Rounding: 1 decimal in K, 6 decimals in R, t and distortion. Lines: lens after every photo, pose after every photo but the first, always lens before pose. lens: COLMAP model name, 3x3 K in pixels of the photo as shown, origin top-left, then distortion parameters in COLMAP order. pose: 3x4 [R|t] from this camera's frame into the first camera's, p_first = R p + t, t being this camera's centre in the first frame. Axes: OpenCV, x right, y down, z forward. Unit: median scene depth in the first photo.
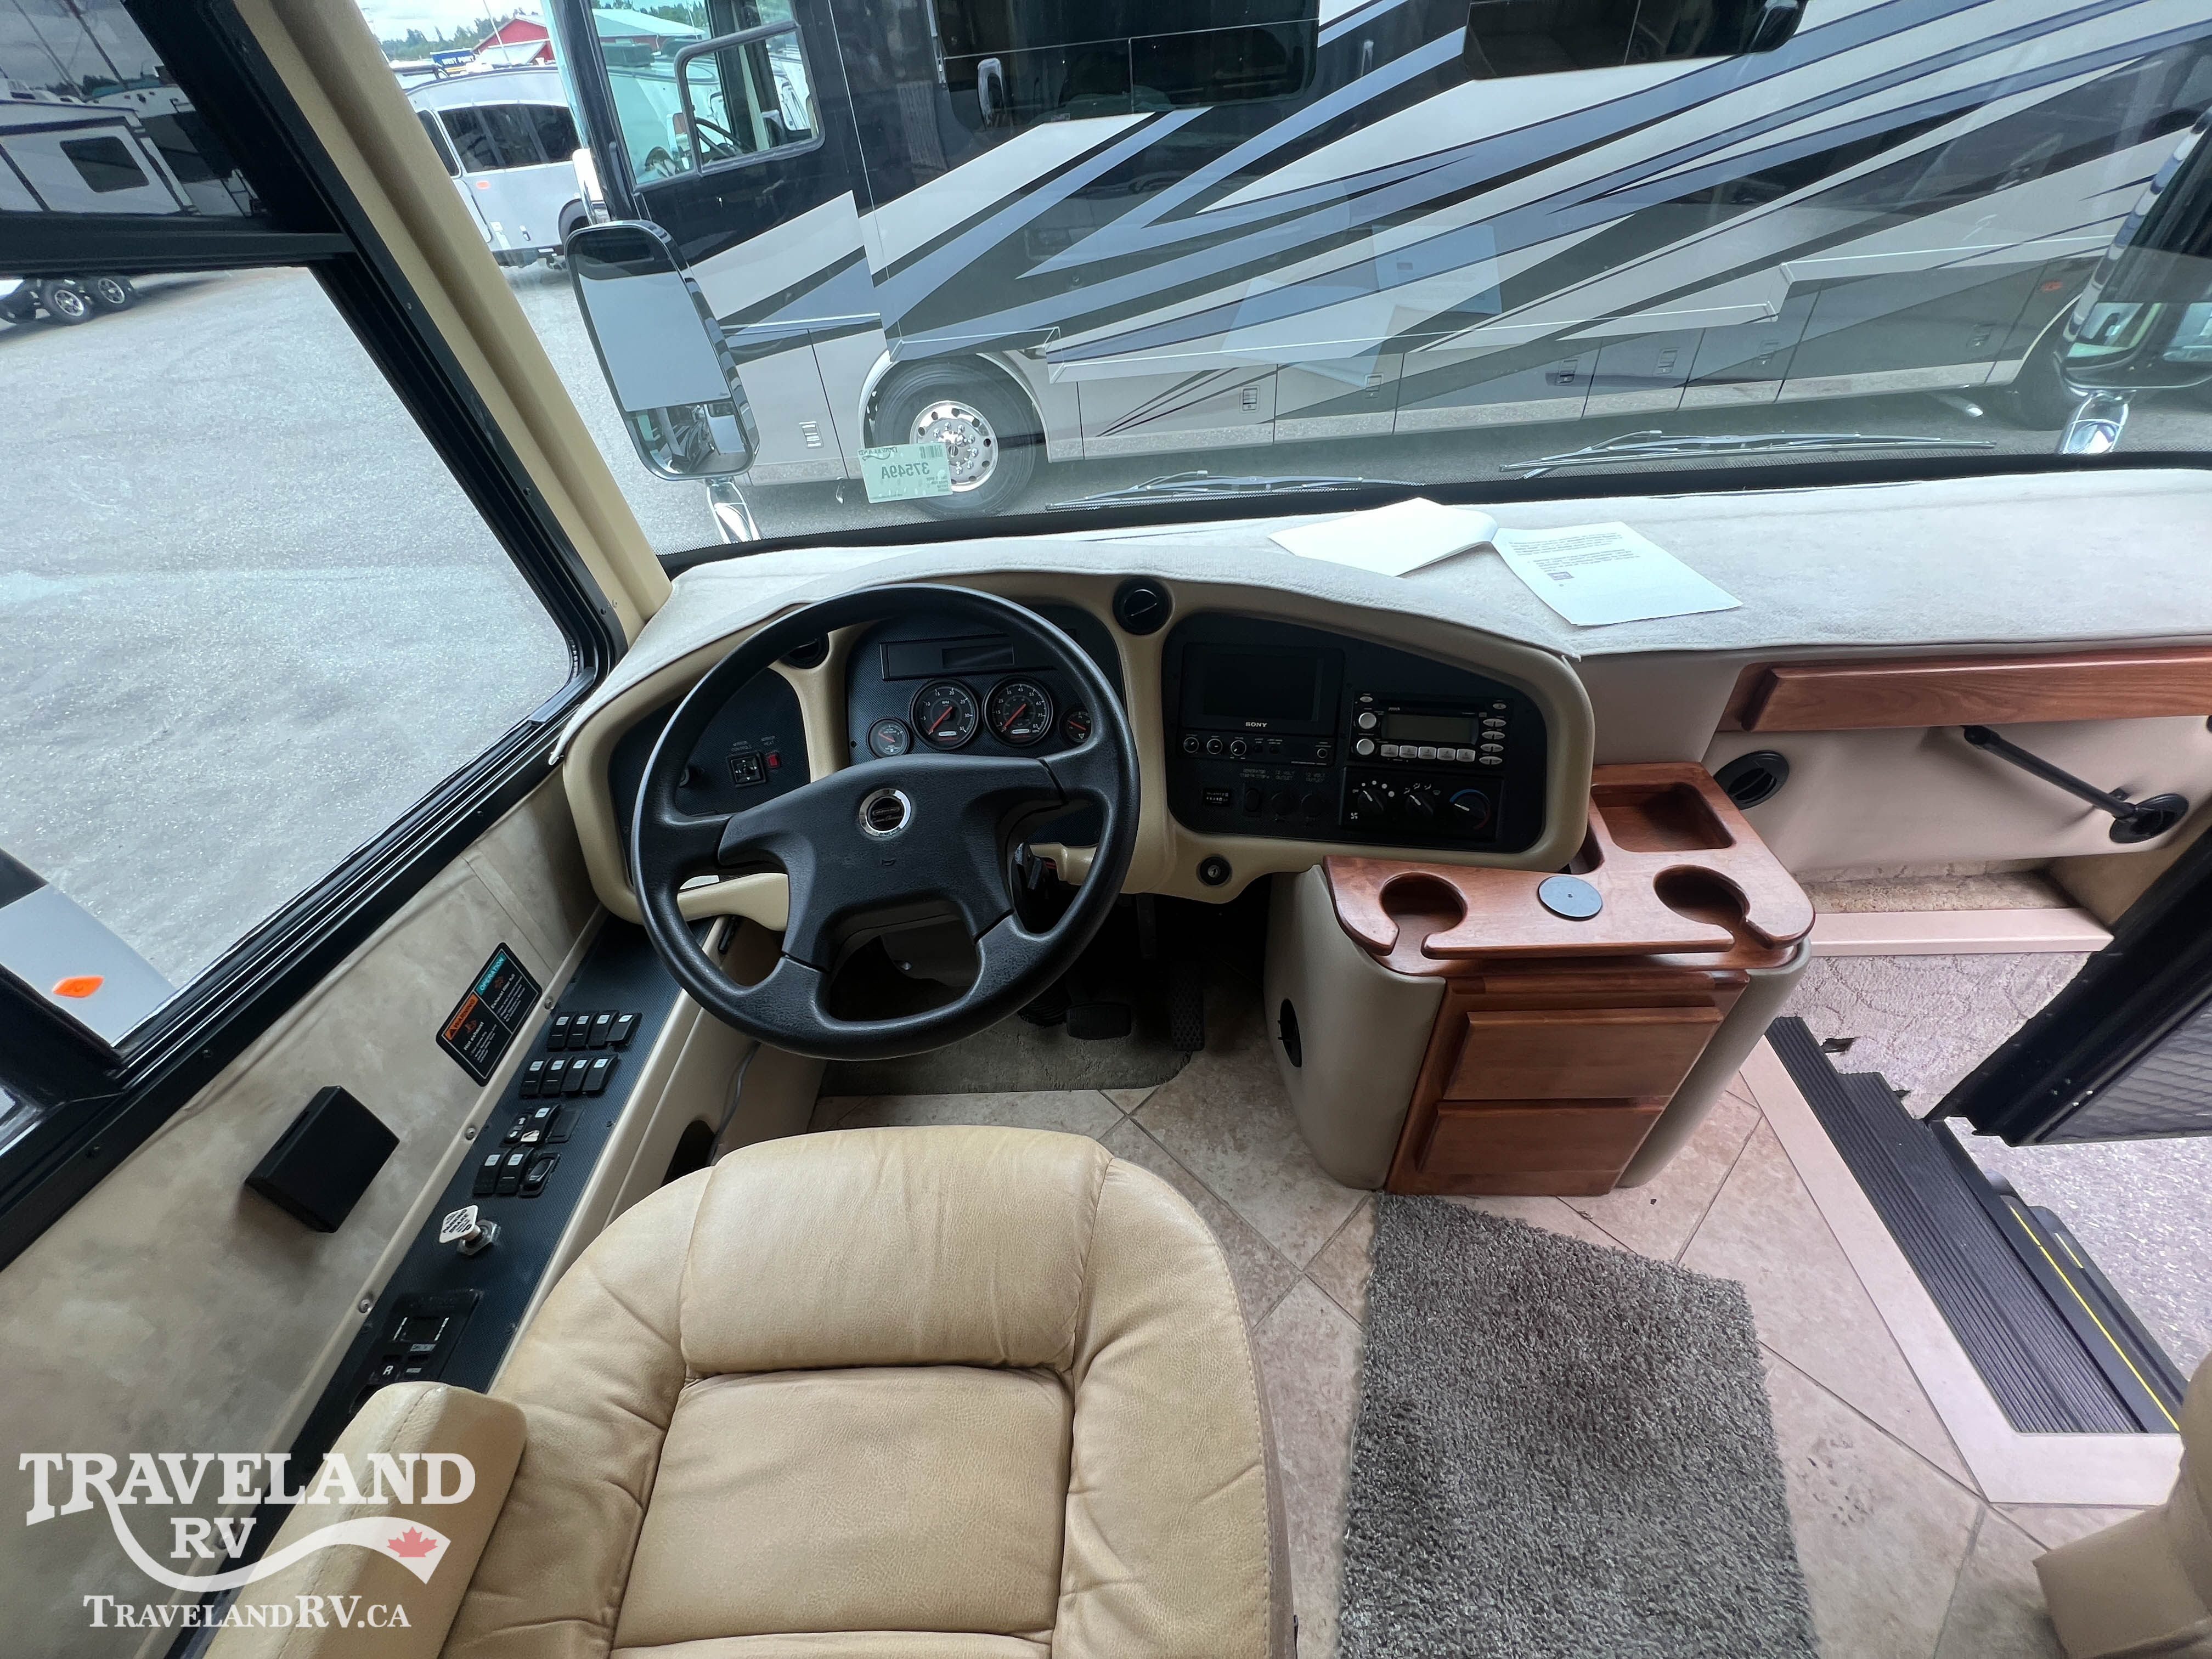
lens RADIAL K [[888.0, 0, 1106.2], [0, 888.0, 827.8], [0, 0, 1]] dist [-0.003489, 0.000385]
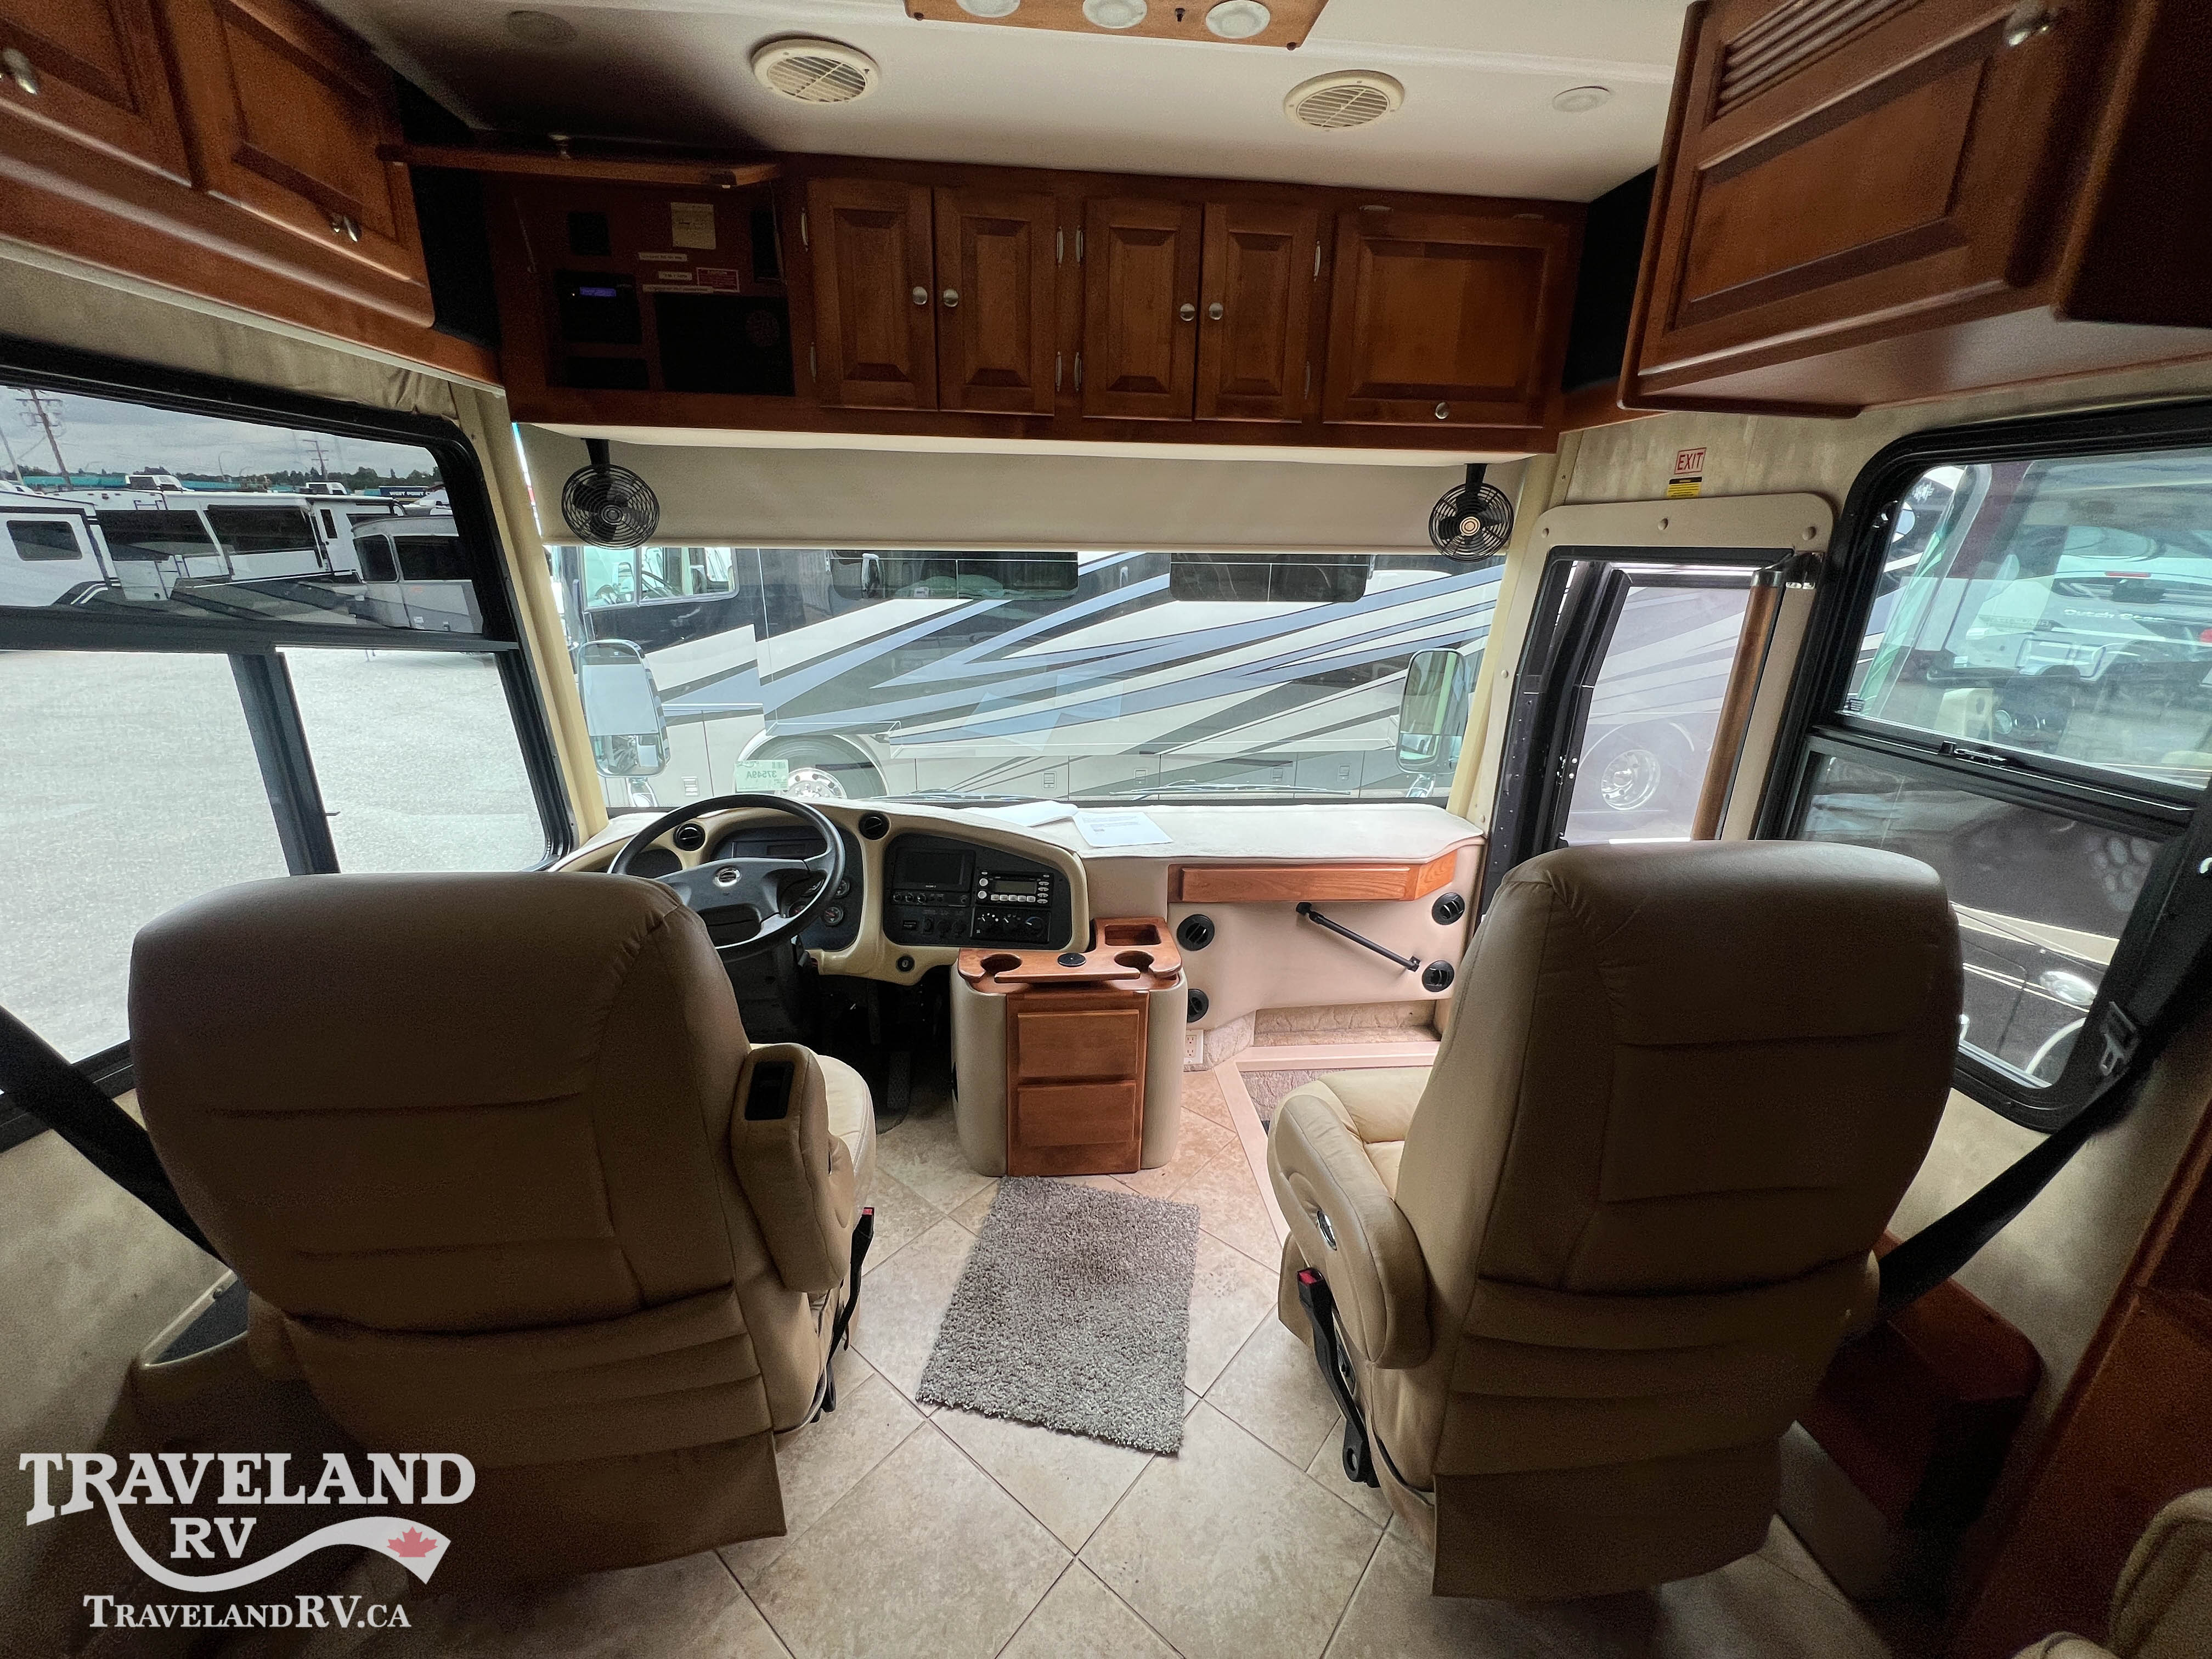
lens RADIAL K [[888.0, 0, 1106.2], [0, 888.0, 827.8], [0, 0, 1]] dist [-0.003489, 0.000385]
pose [[0.987046, 0.048497, 0.152931, 0.209732], [0.017081, 0.916036, -0.400732, 0.472542], [-0.159525, 0.398153, 0.903342, -0.743310]]
